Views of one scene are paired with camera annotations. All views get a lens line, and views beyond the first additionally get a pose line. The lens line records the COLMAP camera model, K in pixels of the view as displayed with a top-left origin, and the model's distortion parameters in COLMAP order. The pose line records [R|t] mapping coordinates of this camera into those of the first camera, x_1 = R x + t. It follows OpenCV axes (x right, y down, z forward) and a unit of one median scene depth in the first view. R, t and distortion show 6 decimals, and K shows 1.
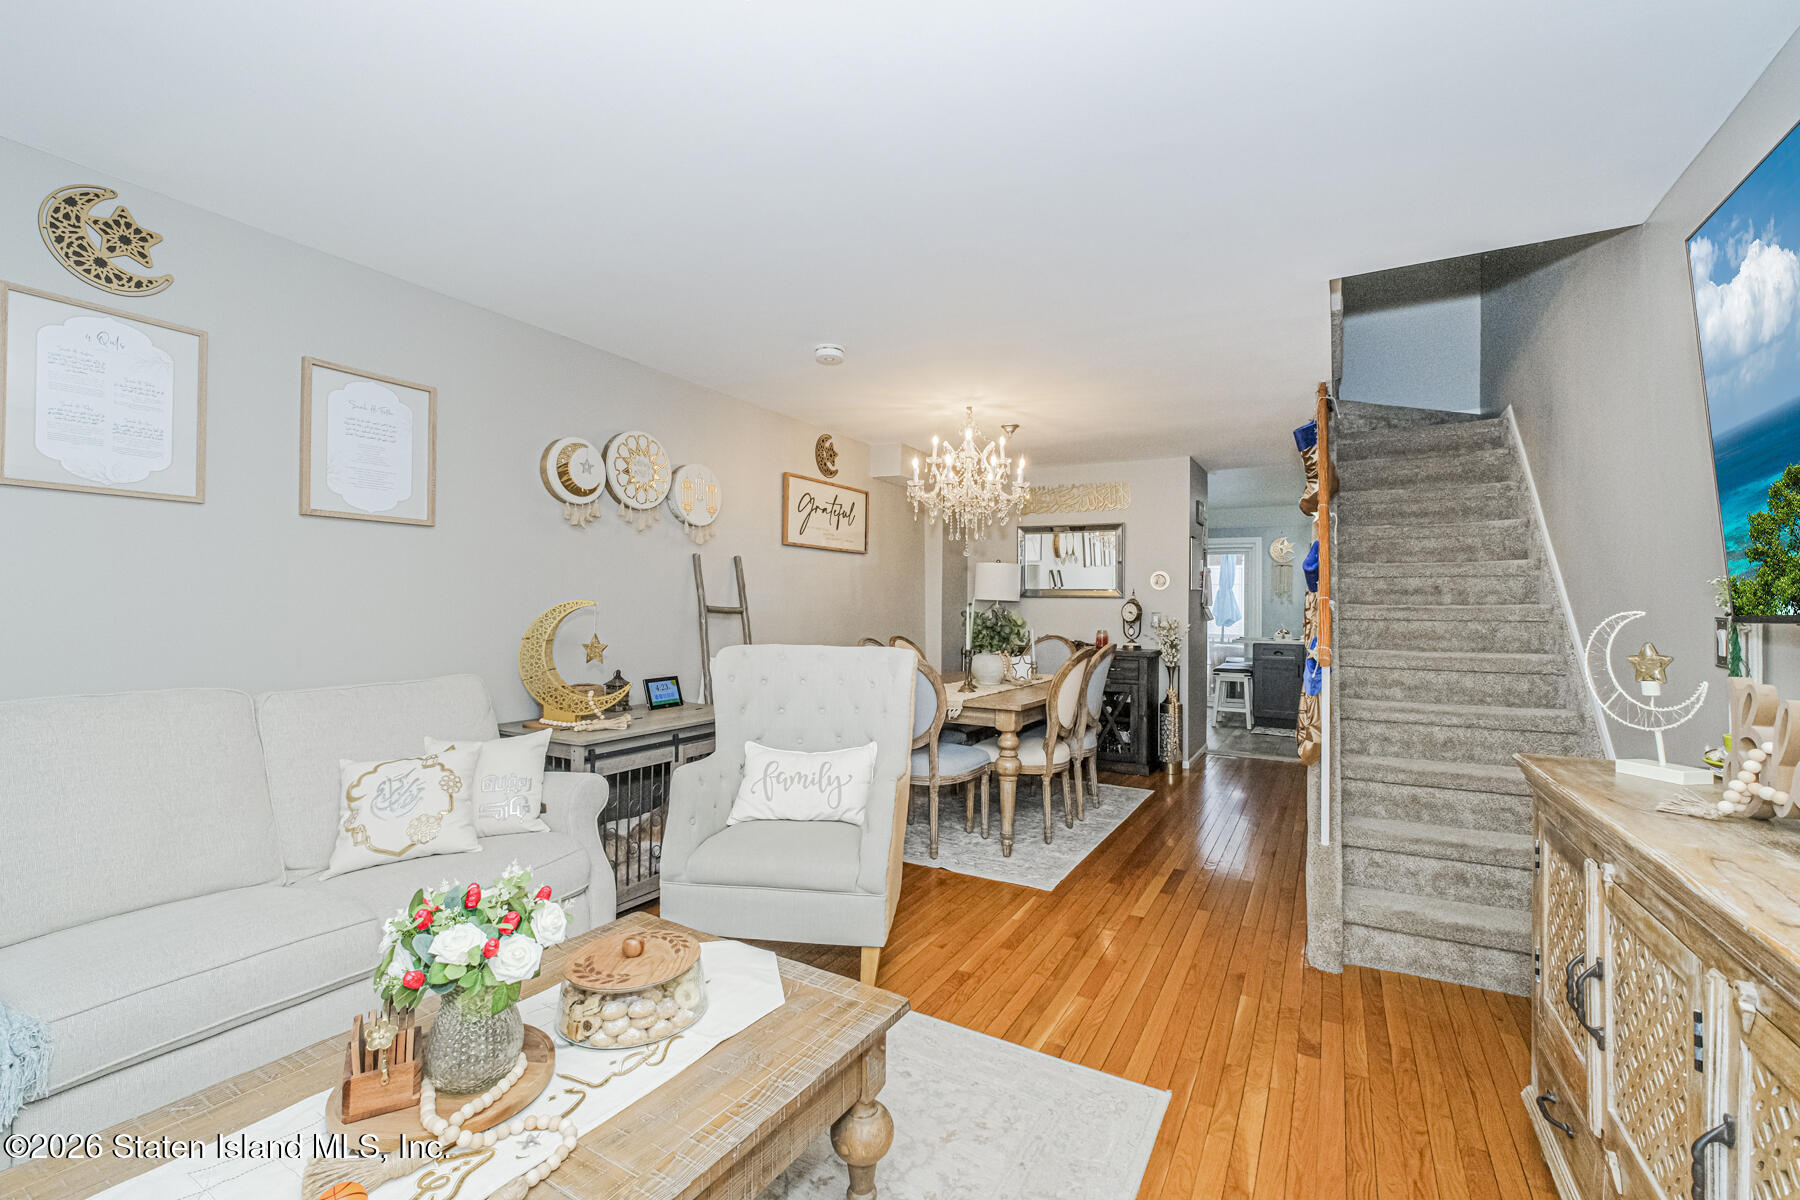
lens RADIAL K [[781.5, 0, 898.8], [0, 781.5, 601.2], [0, 0, 1]] dist [-0.000911, -0.000106]
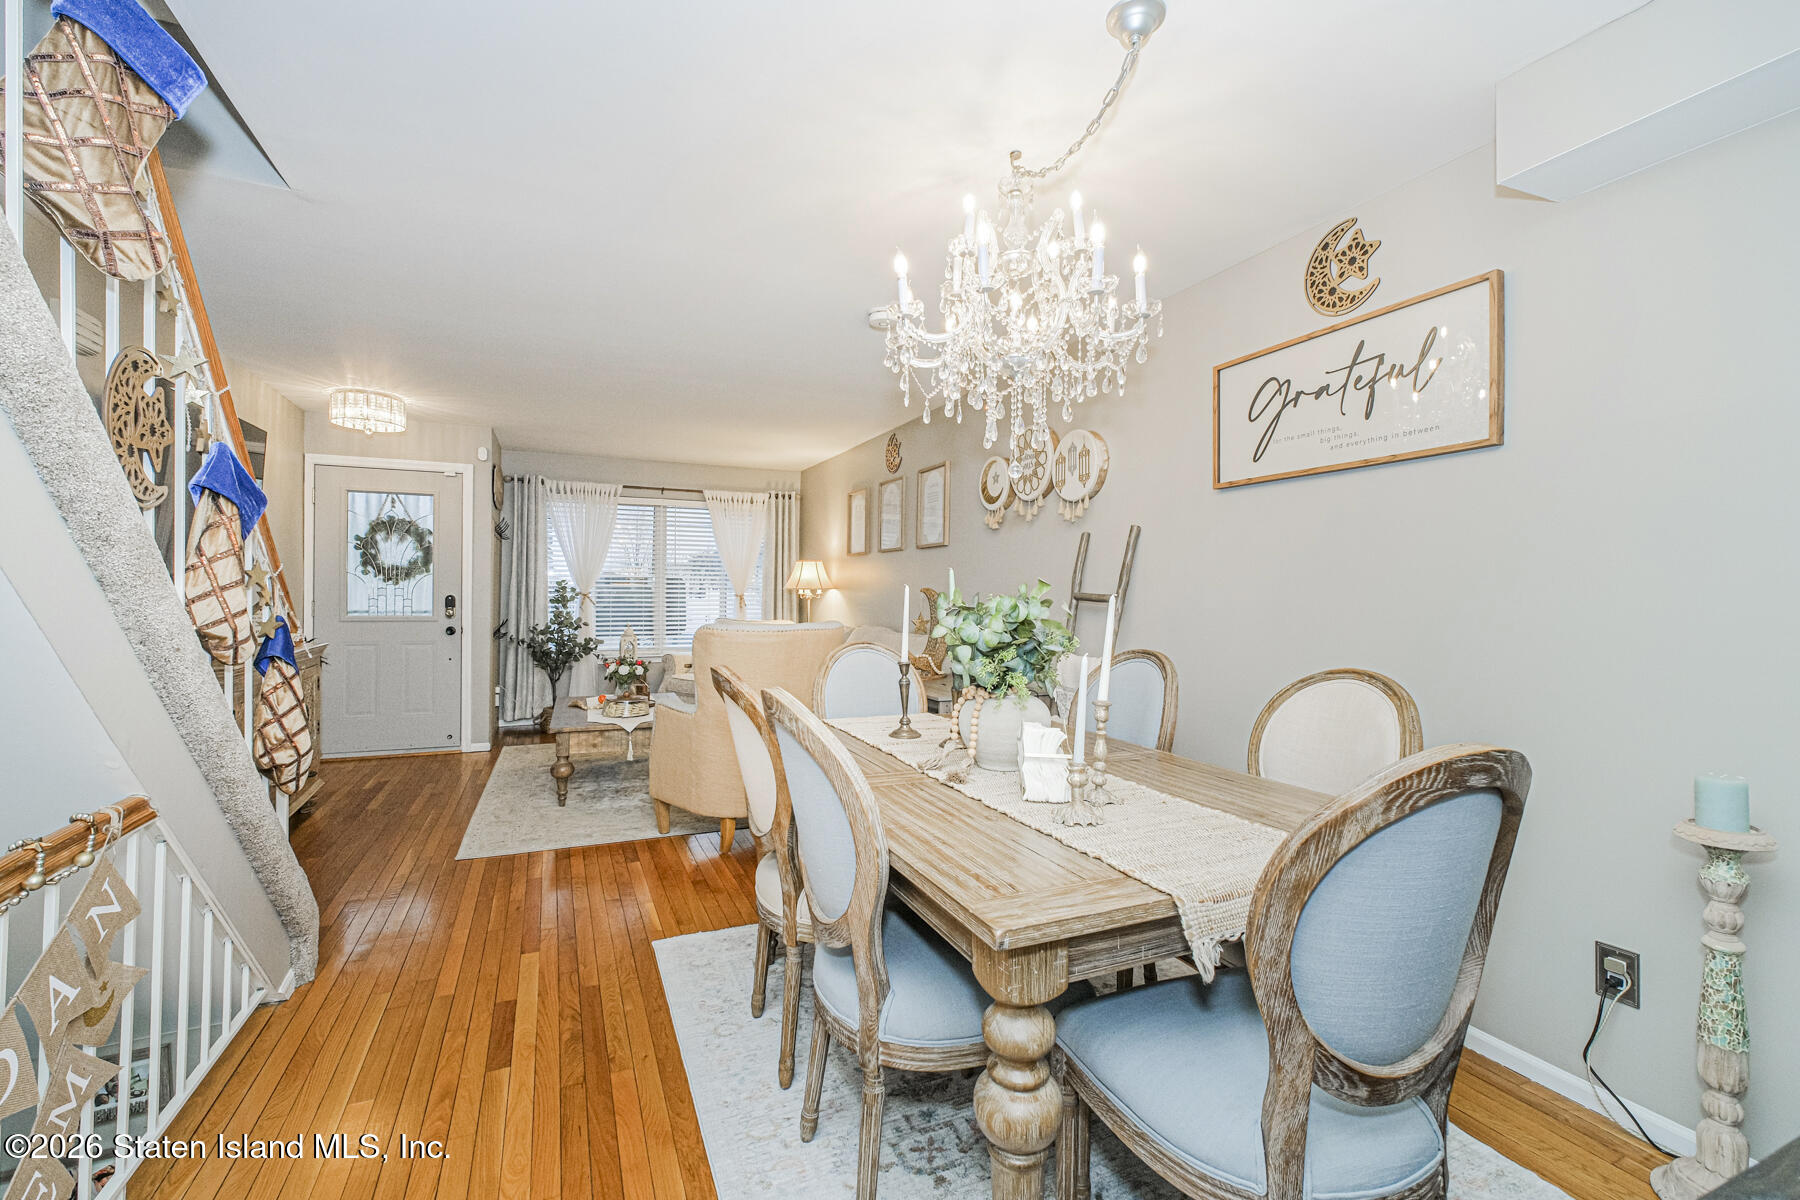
lens RADIAL K [[781.5, 0, 898.8], [0, 781.5, 601.2], [0, 0, 1]] dist [-0.000911, -0.000106]
pose [[-0.601474, -0.009013, -0.798842, 0.452475], [-0.011010, 0.999935, -0.002992, 0.016297], [0.798816, 0.006996, -0.601534, 1.112162]]
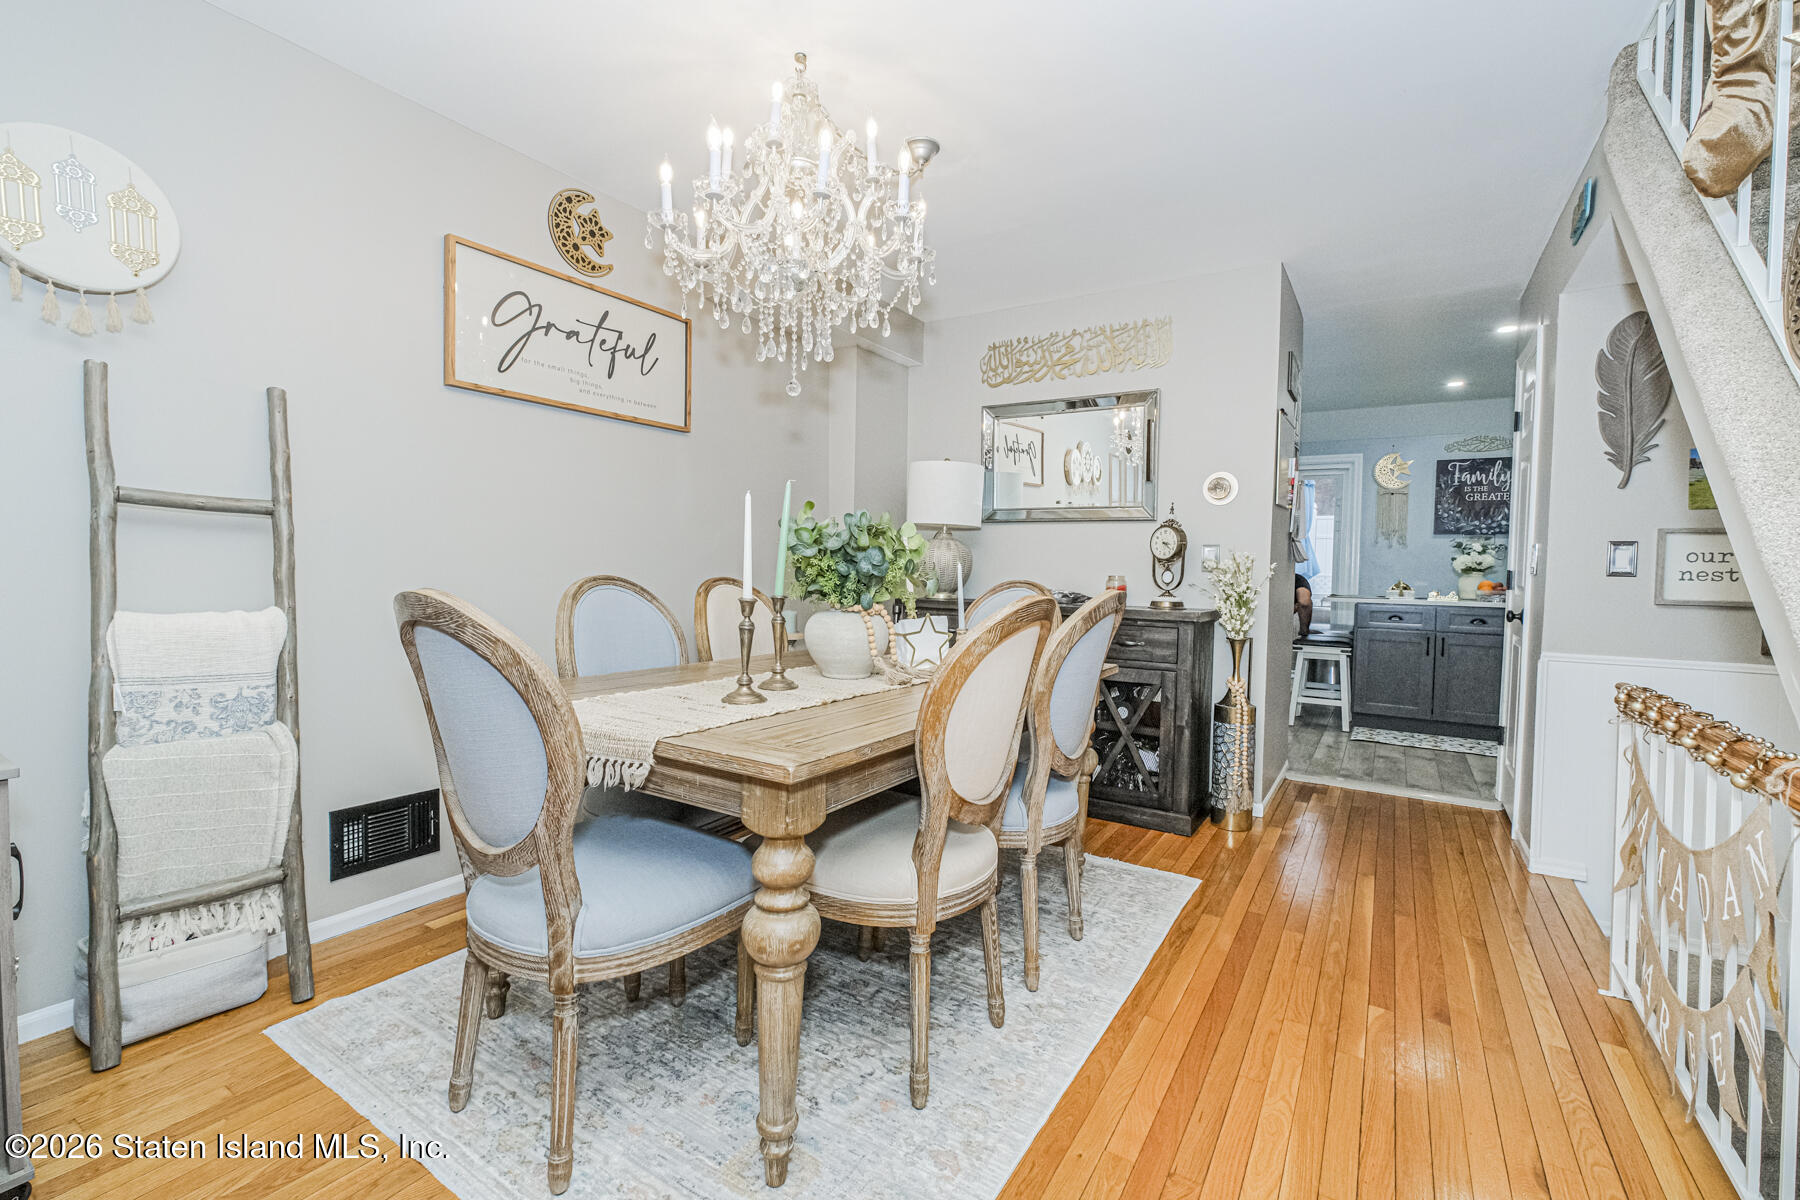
lens RADIAL K [[781.5, 0, 898.8], [0, 781.5, 601.2], [0, 0, 1]] dist [-0.000911, -0.000106]
pose [[0.998510, 0.010076, -0.053623, 0.157181], [-0.007433, 0.998758, 0.049261, 0.035175], [0.054052, -0.048789, 0.997345, 0.495331]]
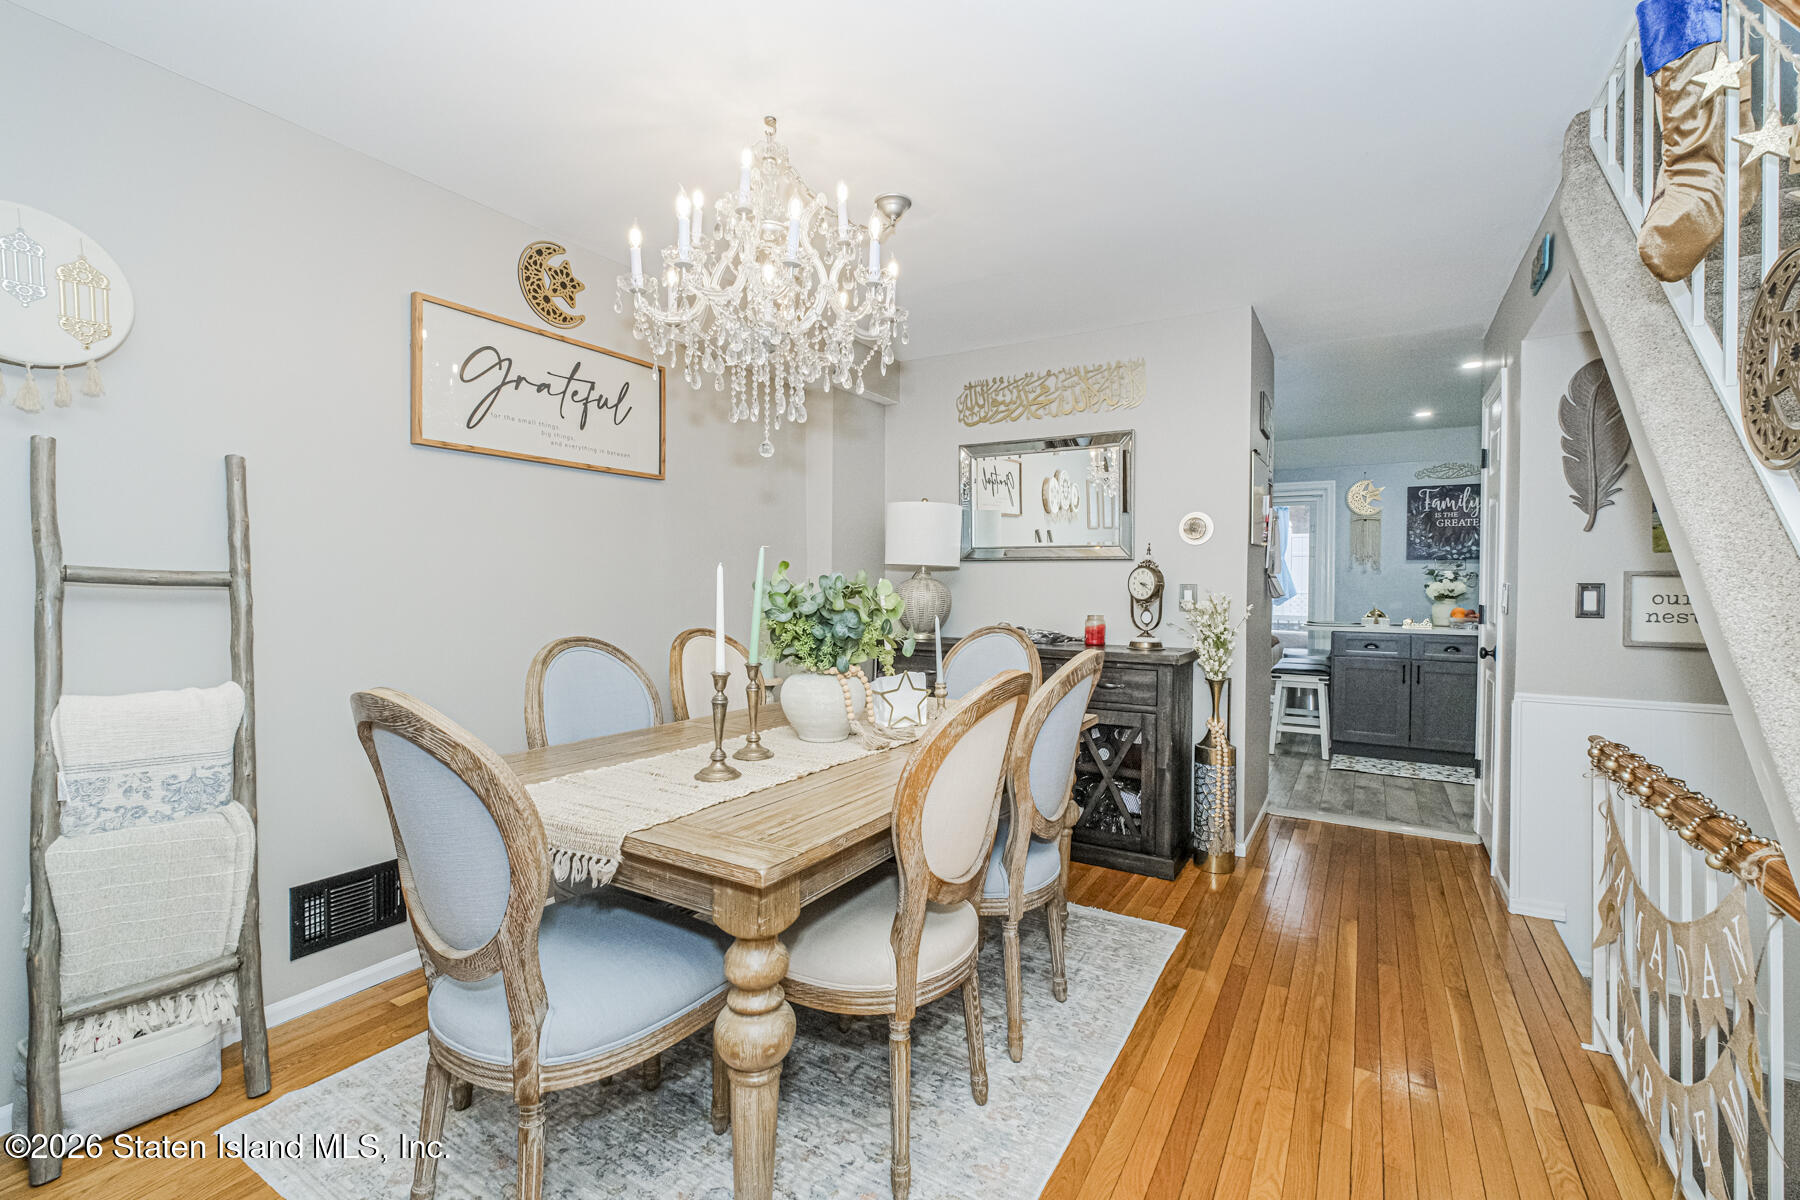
lens RADIAL K [[781.5, 0, 898.8], [0, 781.5, 601.2], [0, 0, 1]] dist [-0.000911, -0.000106]
pose [[0.999512, -0.003648, -0.031010, 0.159942], [0.004509, 0.999606, 0.027721, 0.012030], [0.030896, -0.027847, 0.999135, 0.500442]]
